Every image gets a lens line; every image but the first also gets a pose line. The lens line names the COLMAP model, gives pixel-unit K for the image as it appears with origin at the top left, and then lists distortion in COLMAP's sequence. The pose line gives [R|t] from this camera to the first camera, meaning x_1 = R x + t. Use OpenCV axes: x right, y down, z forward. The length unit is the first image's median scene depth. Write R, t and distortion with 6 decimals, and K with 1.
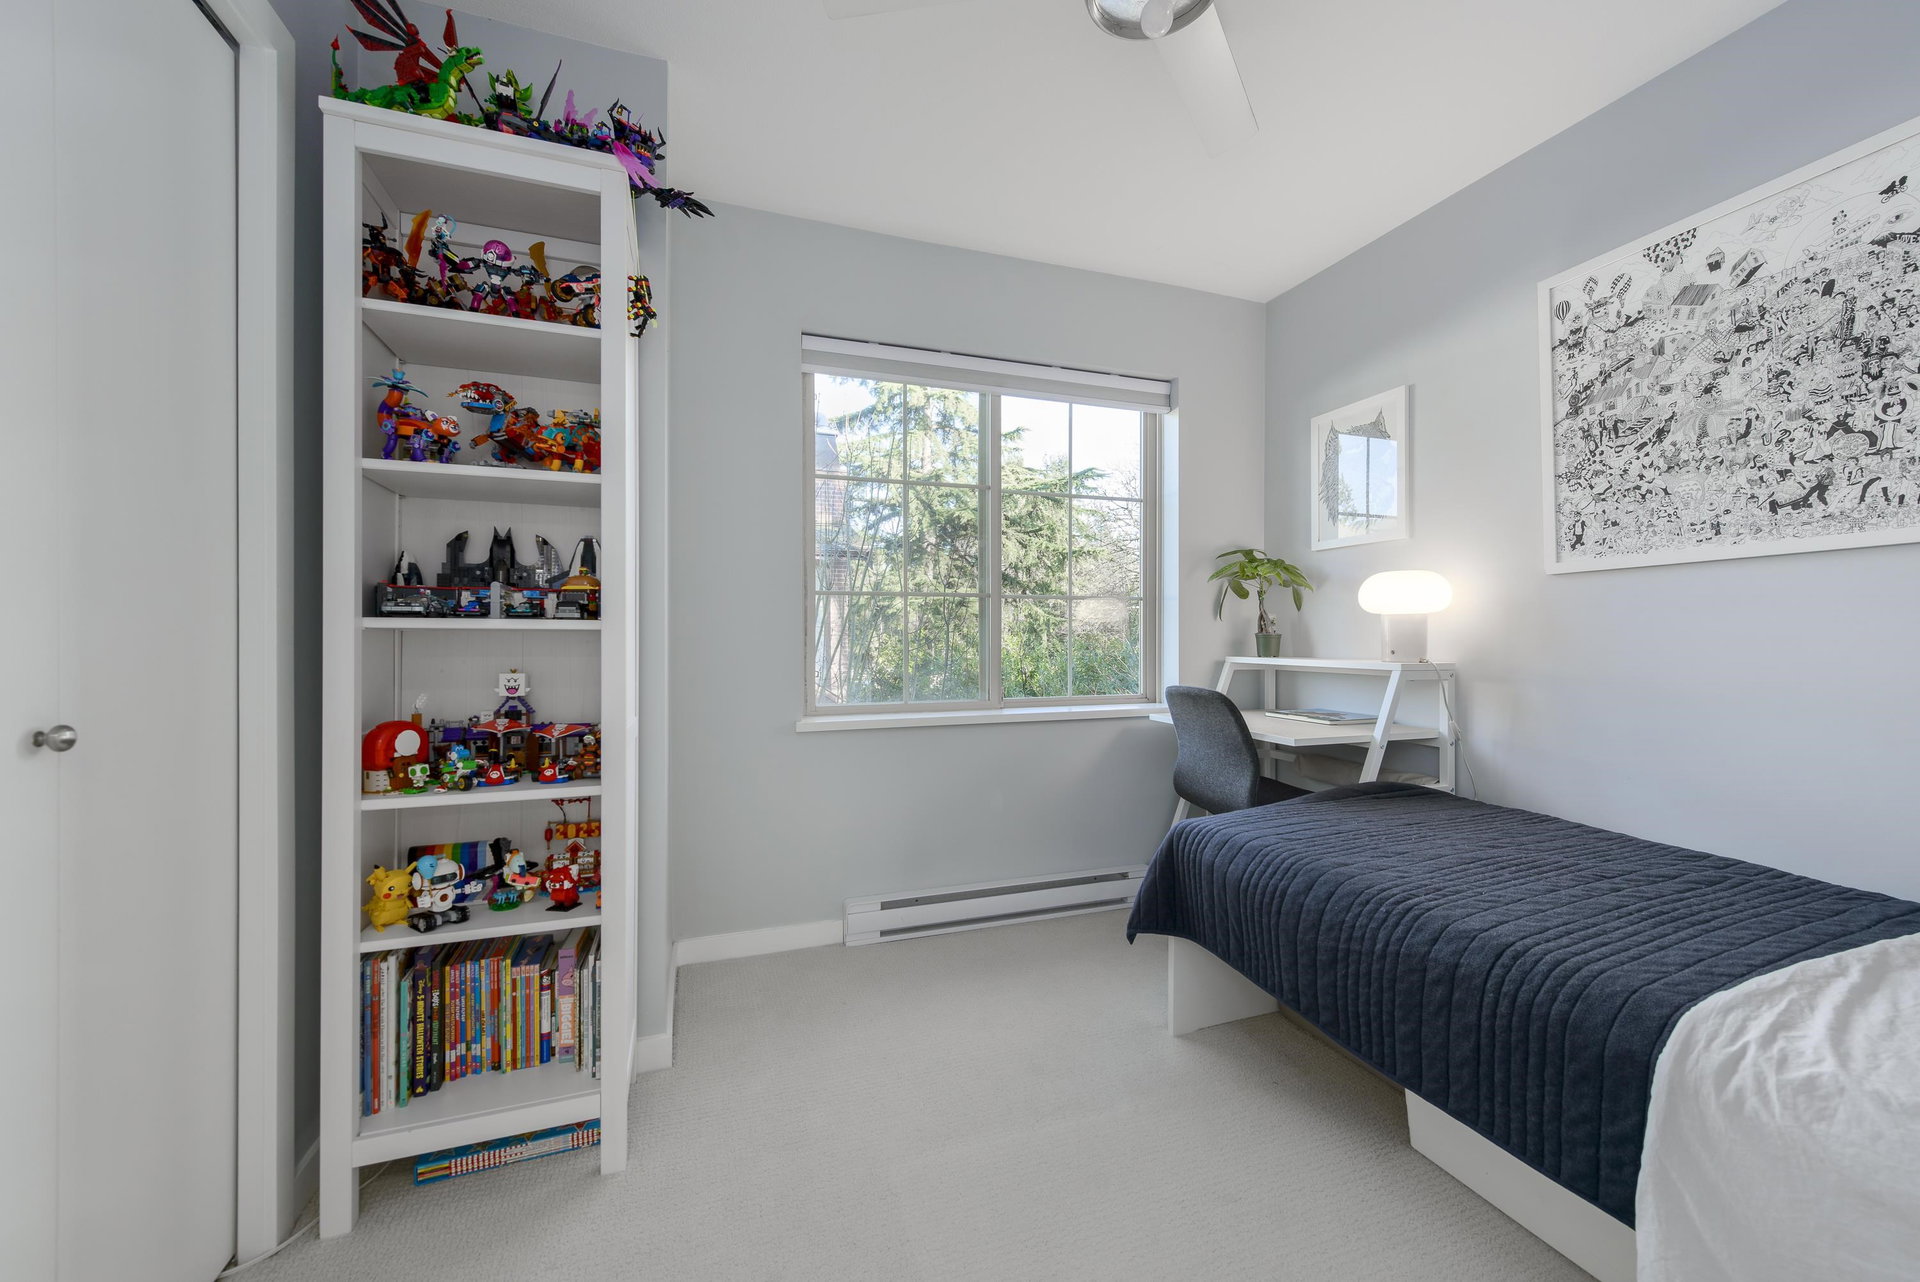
lens RADIAL K [[756.4, 0, 962.7], [0, 756.4, 641.6], [0, 0, 1]] dist [0.000541, -0.000692]
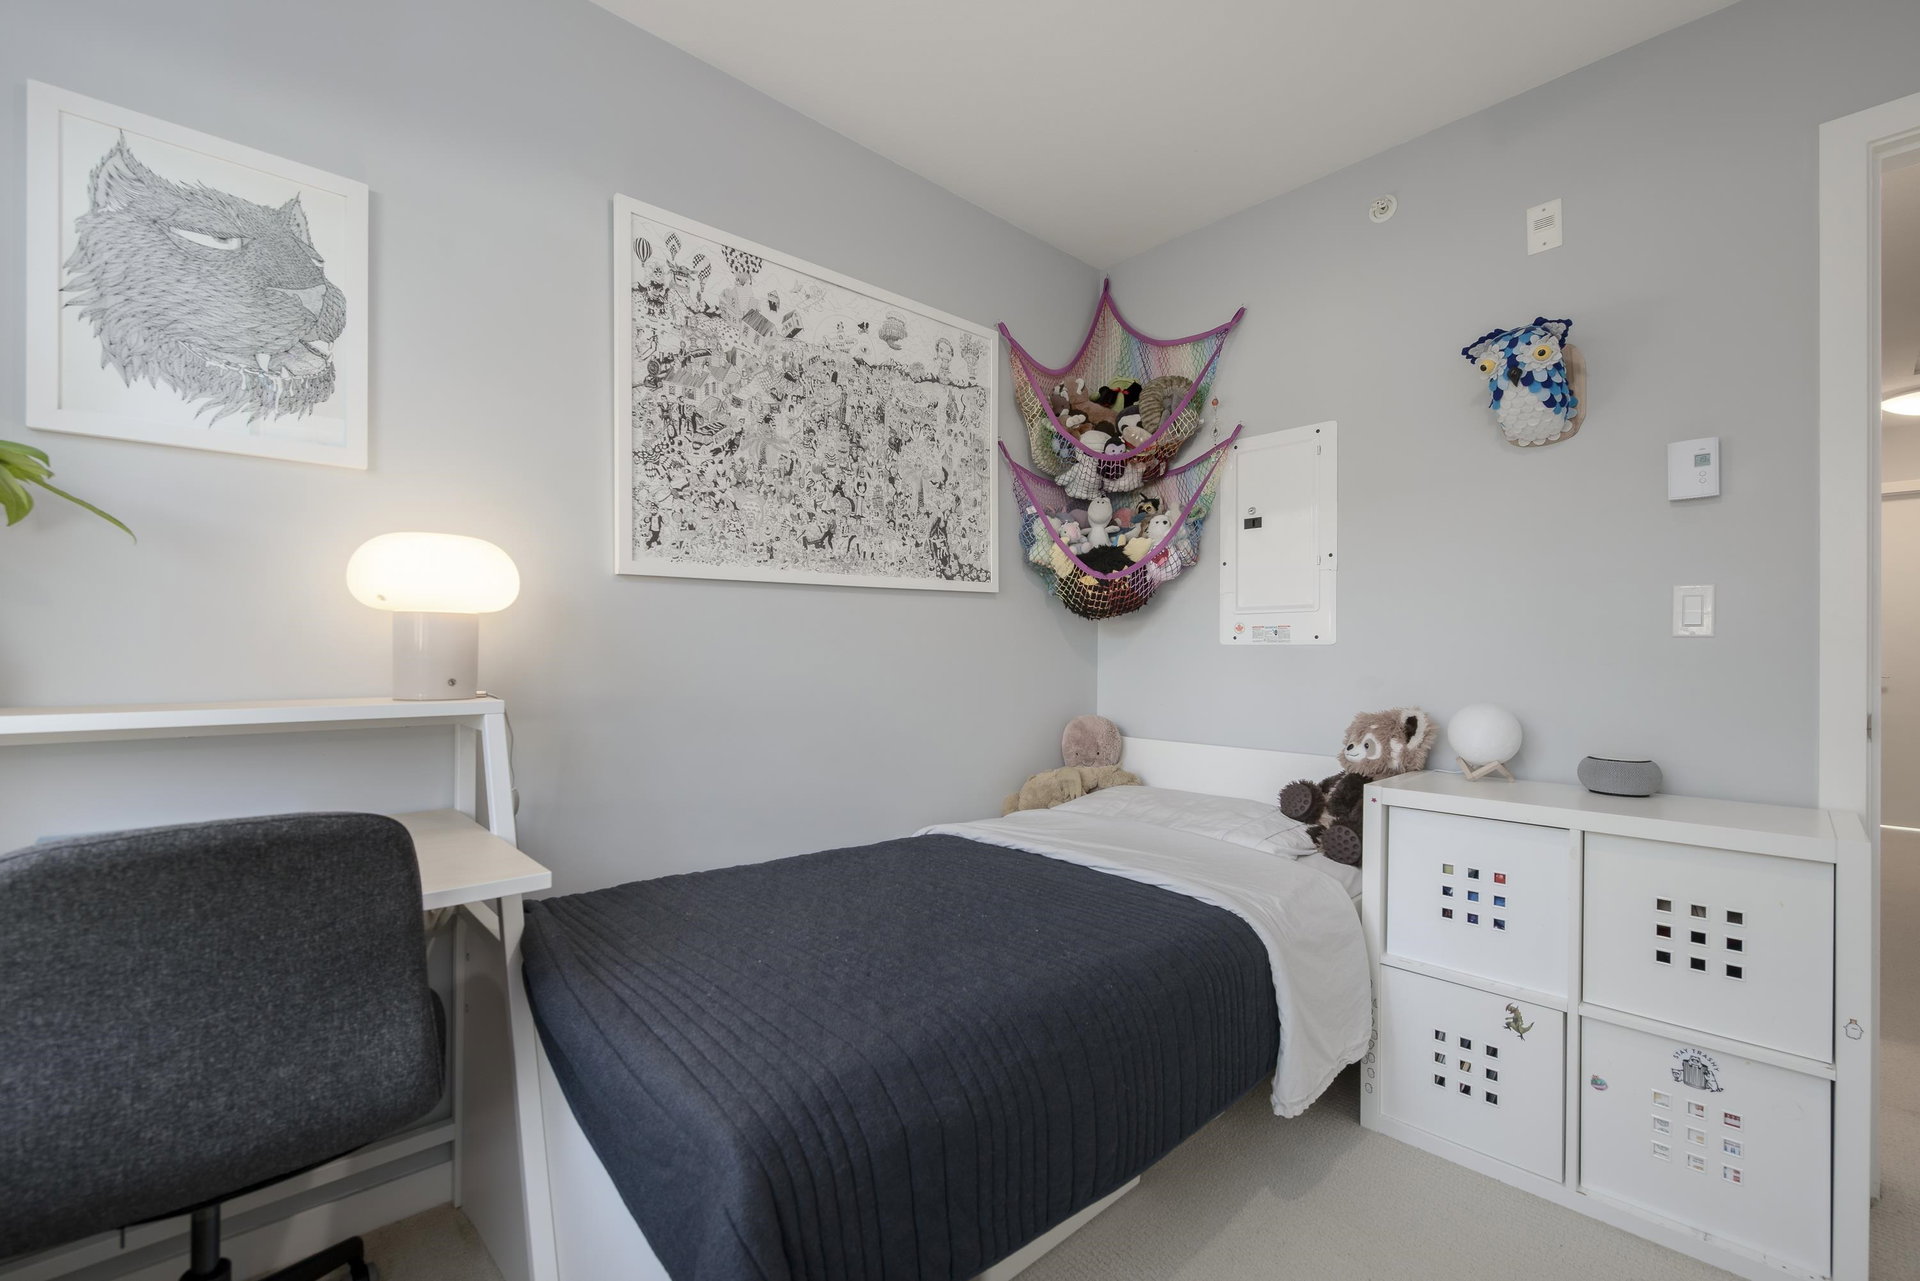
lens RADIAL K [[797.8, 0, 962.8], [0, 797.8, 651.5], [0, 0, 1]] dist [-0.004150, -0.000271]
pose [[-0.386498, -0.002223, 0.922287, -0.143097], [-0.000273, 0.999997, 0.002296, -0.012220], [-0.922290, 0.000636, -0.386498, 1.159416]]
